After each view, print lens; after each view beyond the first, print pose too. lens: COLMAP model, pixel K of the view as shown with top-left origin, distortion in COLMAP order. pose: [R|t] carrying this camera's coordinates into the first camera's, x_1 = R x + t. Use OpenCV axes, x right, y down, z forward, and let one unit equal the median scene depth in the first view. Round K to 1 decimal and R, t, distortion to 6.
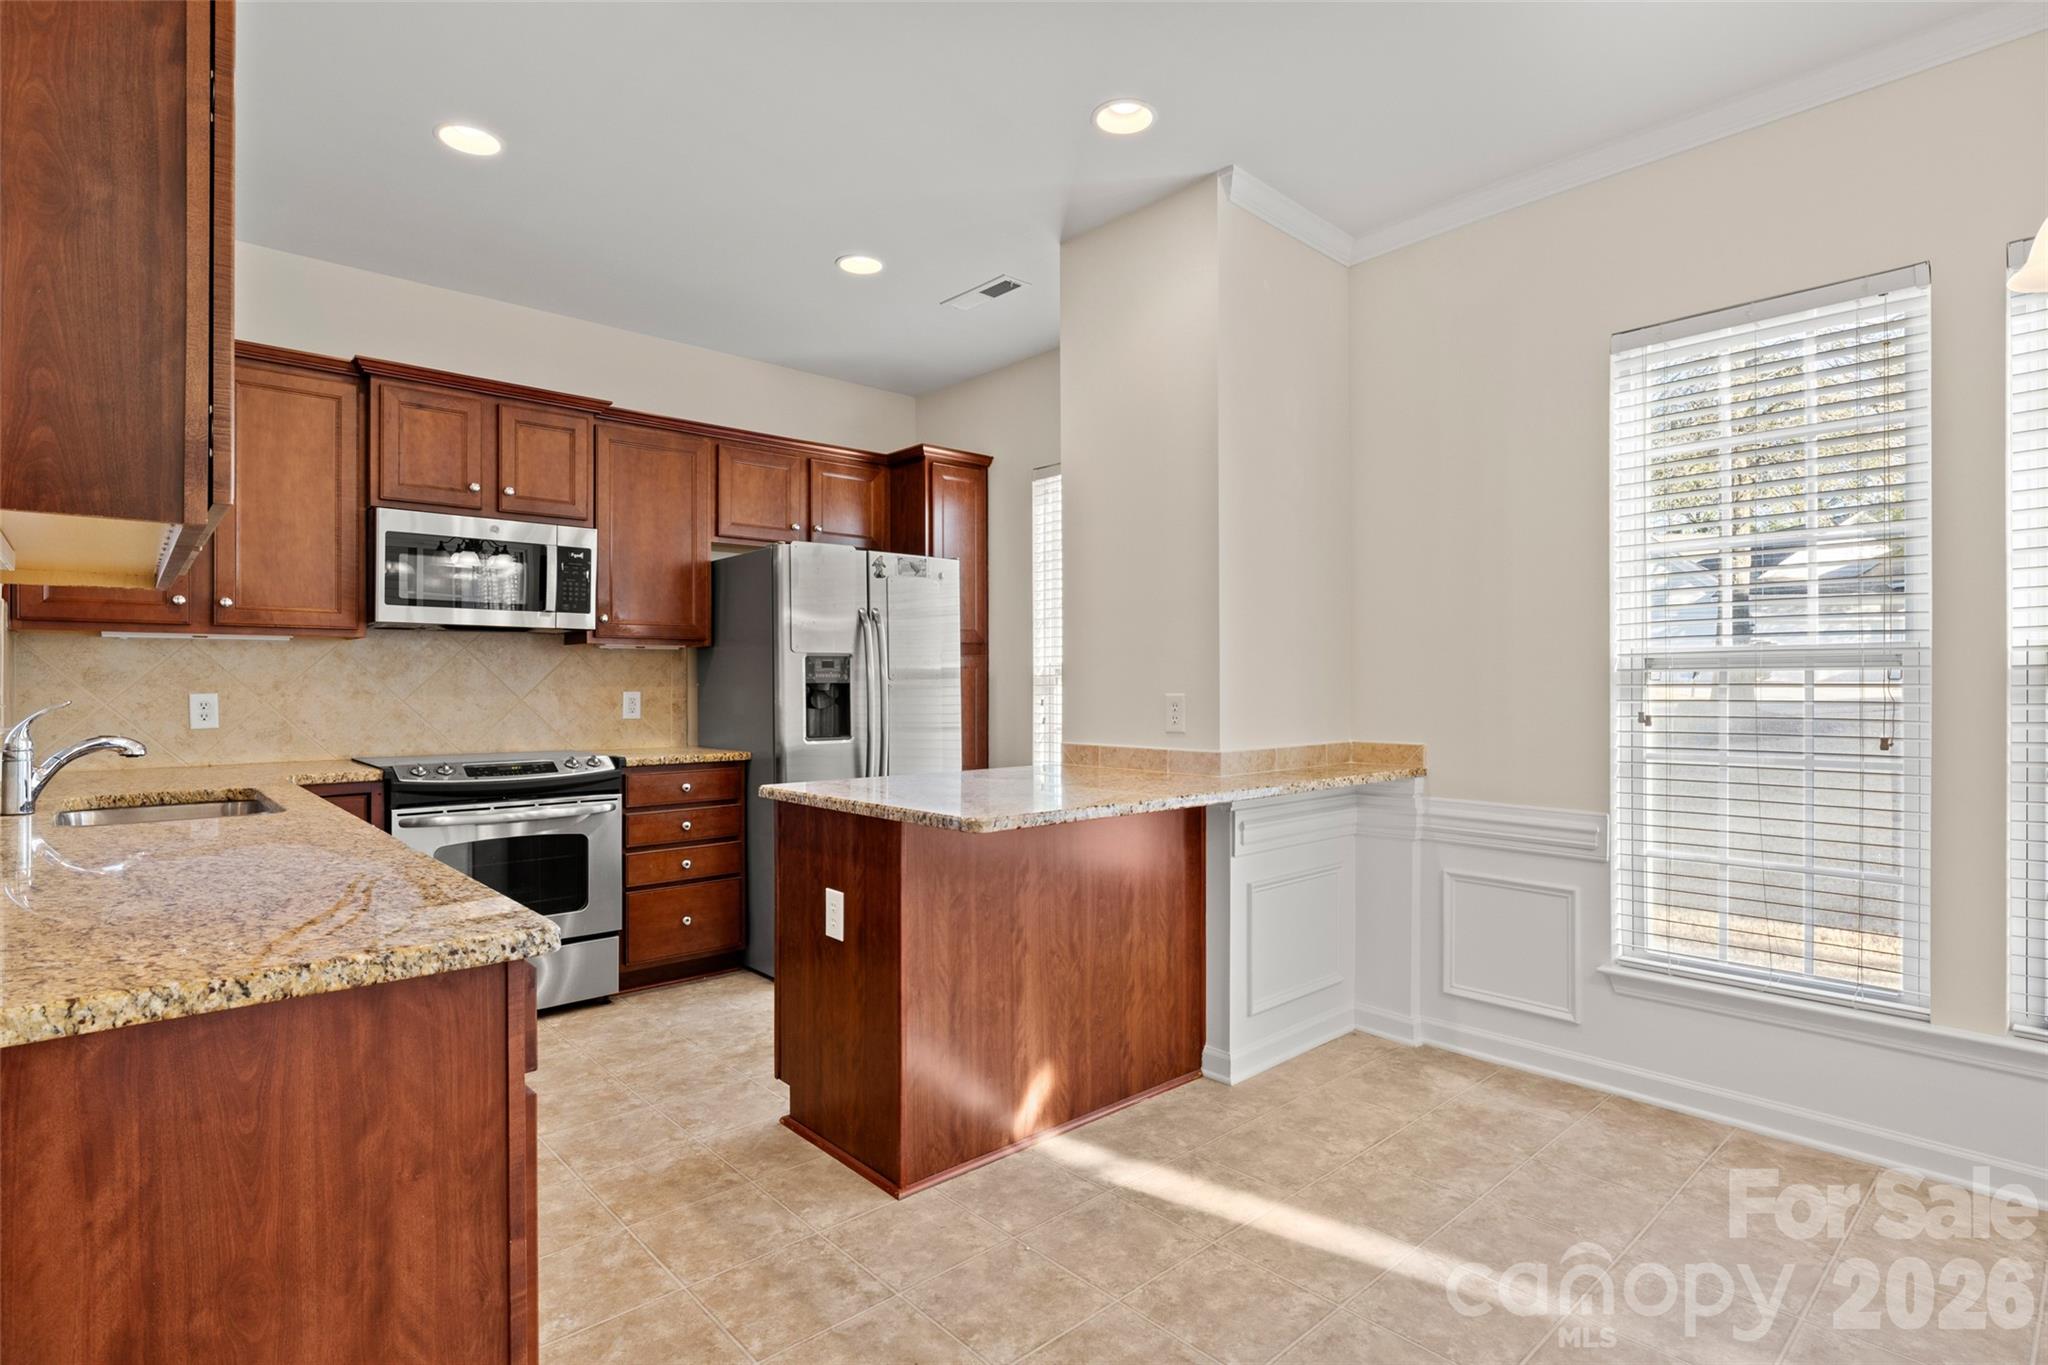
lens RADIAL K [[1018.8, 0, 1024.0], [0, 1018.8, 682.5], [0, 0, 1]] dist [-0.009317, -0.000187]
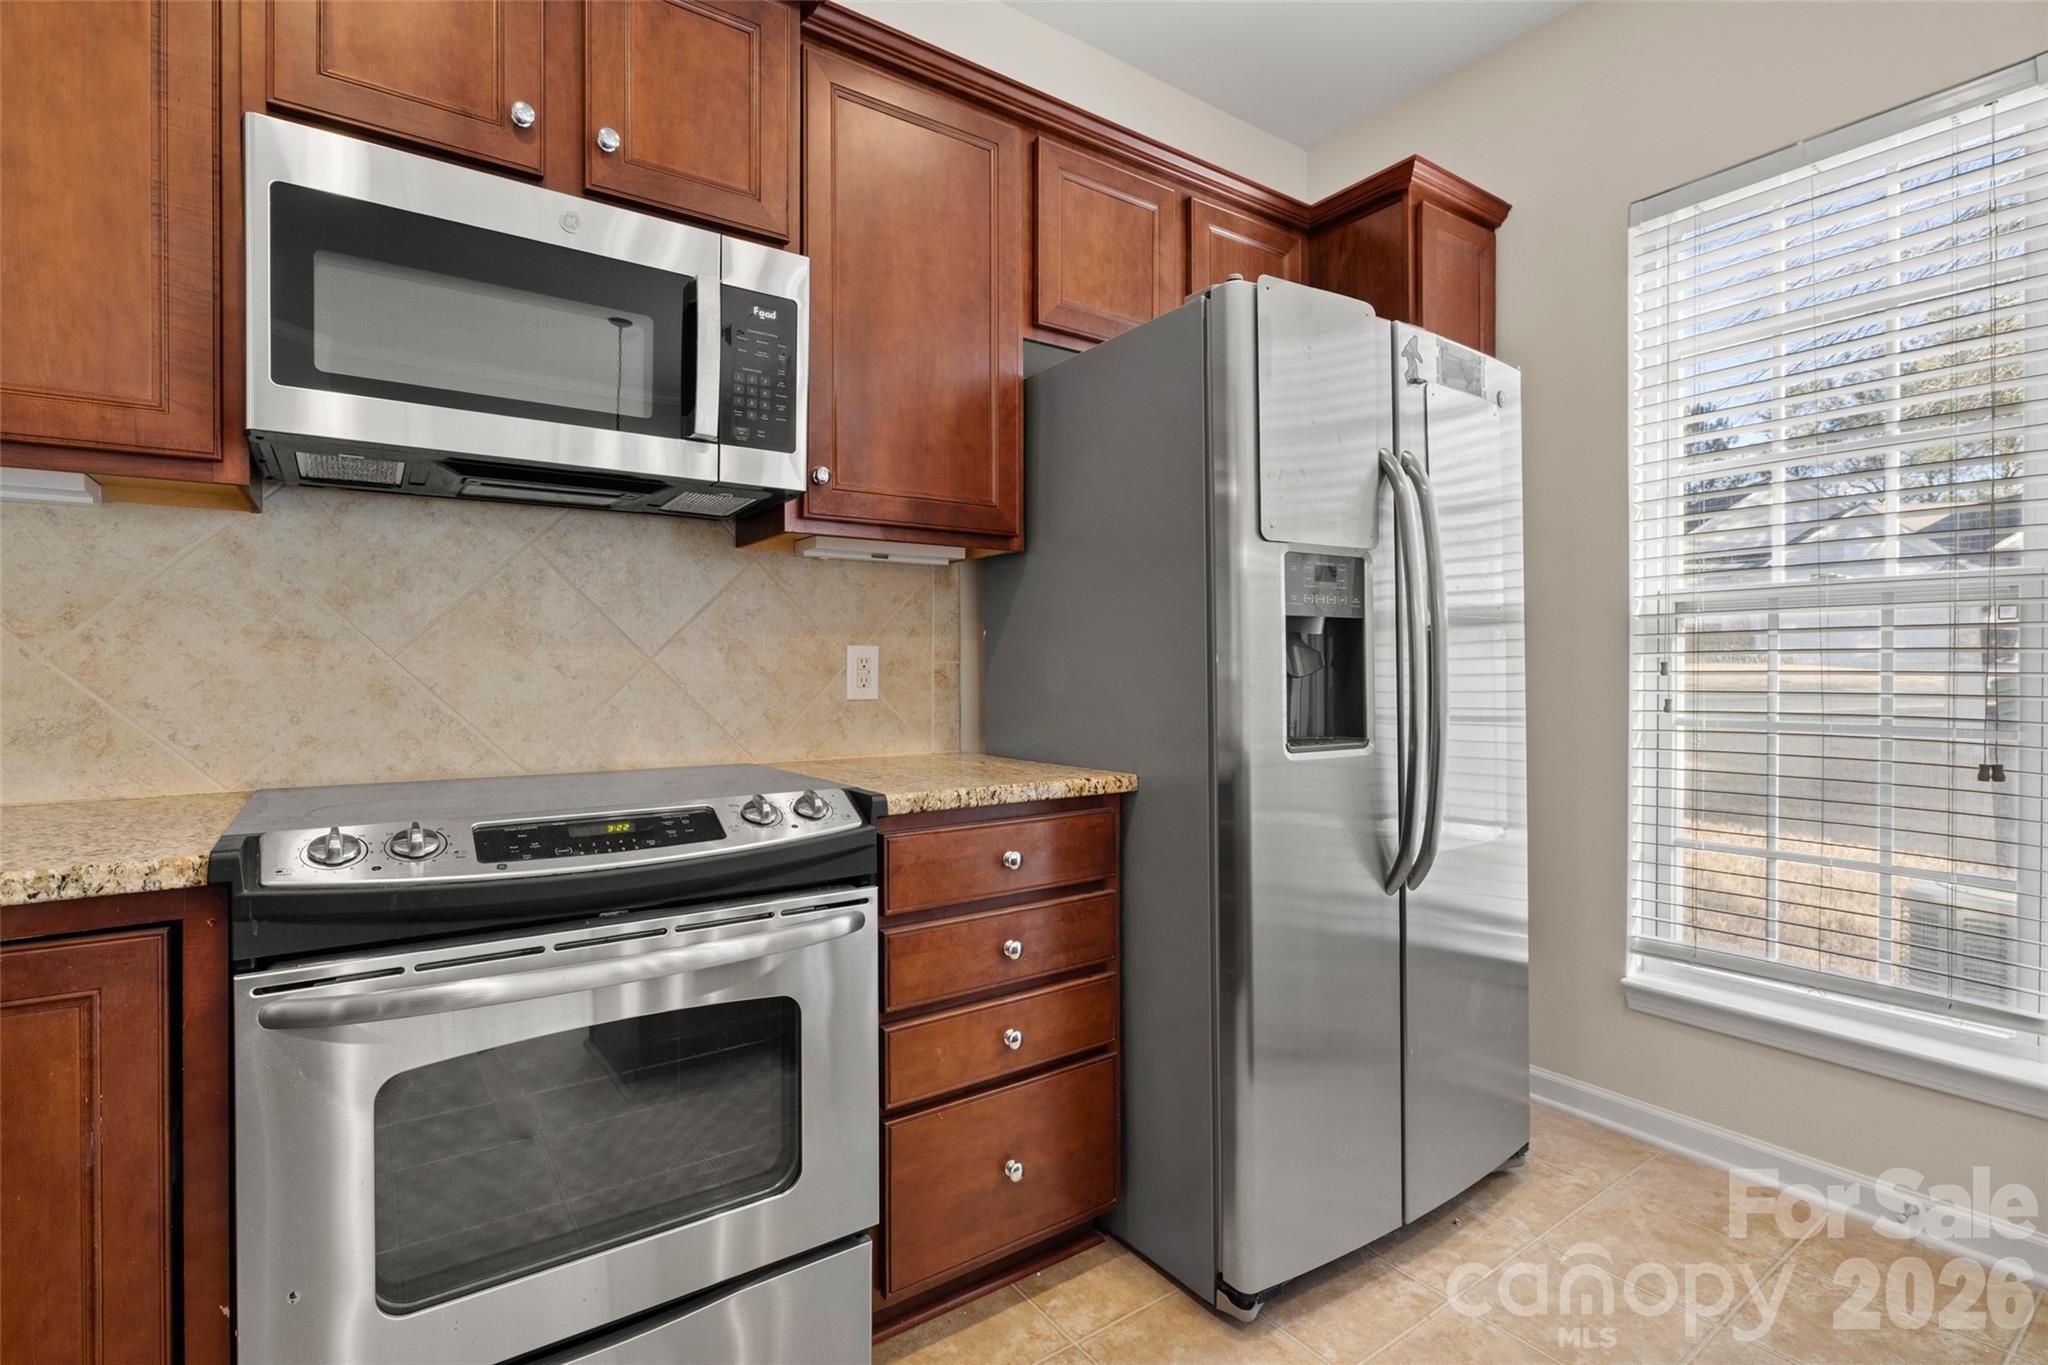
lens RADIAL K [[951.7, 0, 1024.0], [0, 951.7, 682.5], [0, 0, 1]] dist [-0.013934, 0.000249]
pose [[0.992405, 0.001411, -0.123005, -0.288429], [0.000532, 0.999876, 0.015761, 0.023152], [0.123012, -0.015707, 0.992281, 0.628794]]
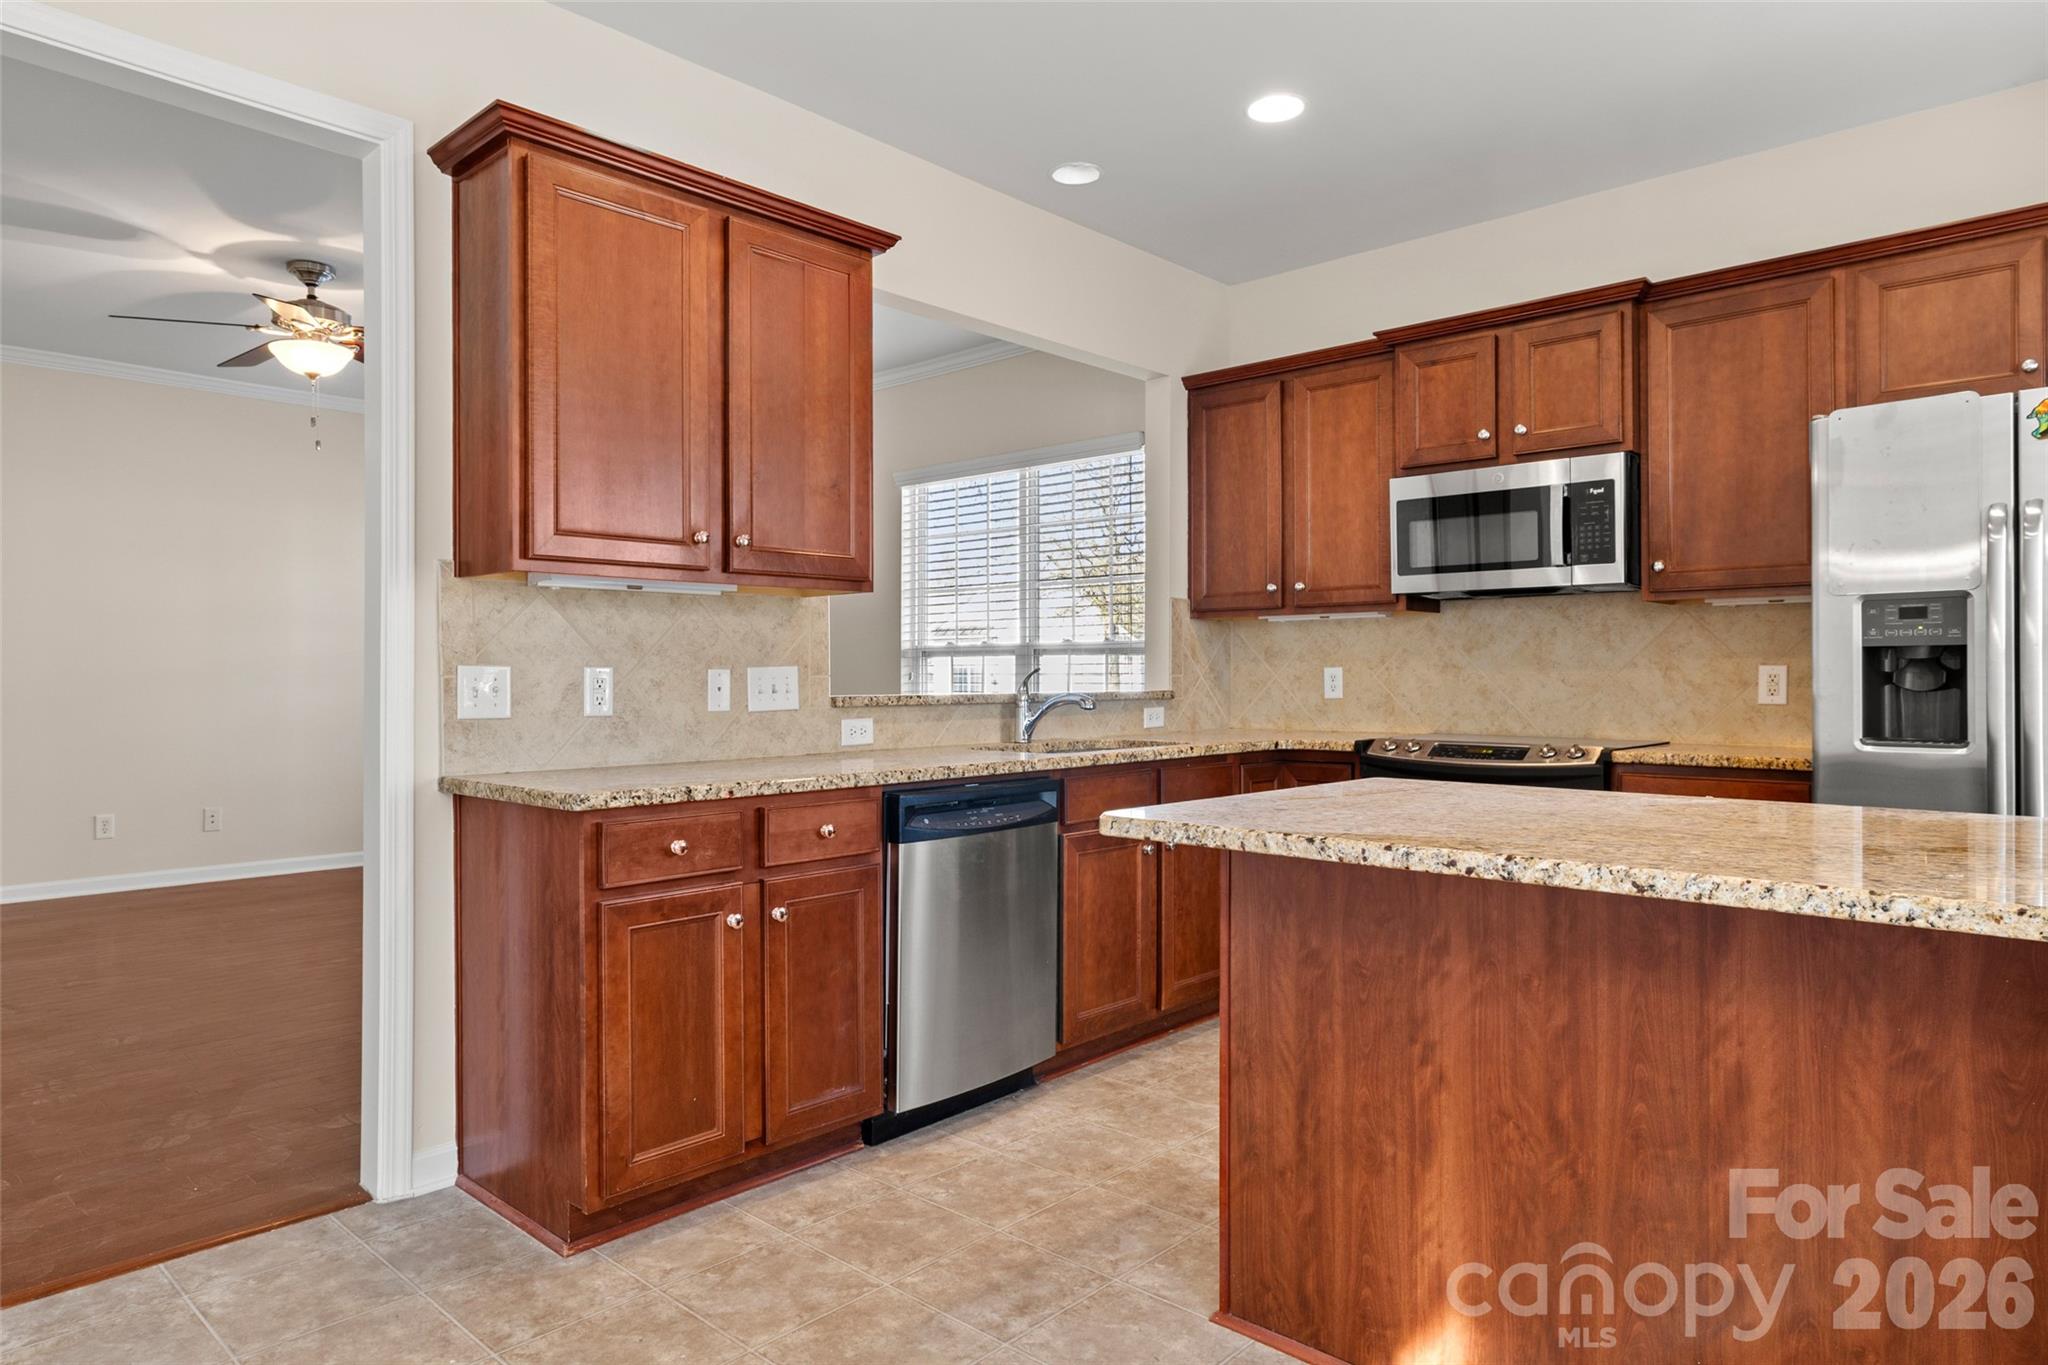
lens RADIAL K [[1235.1, 0, 1024.0], [0, 1235.1, 682.5], [0, 0, 1]] dist [-0.000934, 0.001481]
pose [[0.087571, 0.005456, -0.996143, 0.481601], [0.002877, 0.999979, 0.005730, 0.016936], [0.996154, -0.003368, 0.087554, 0.482548]]
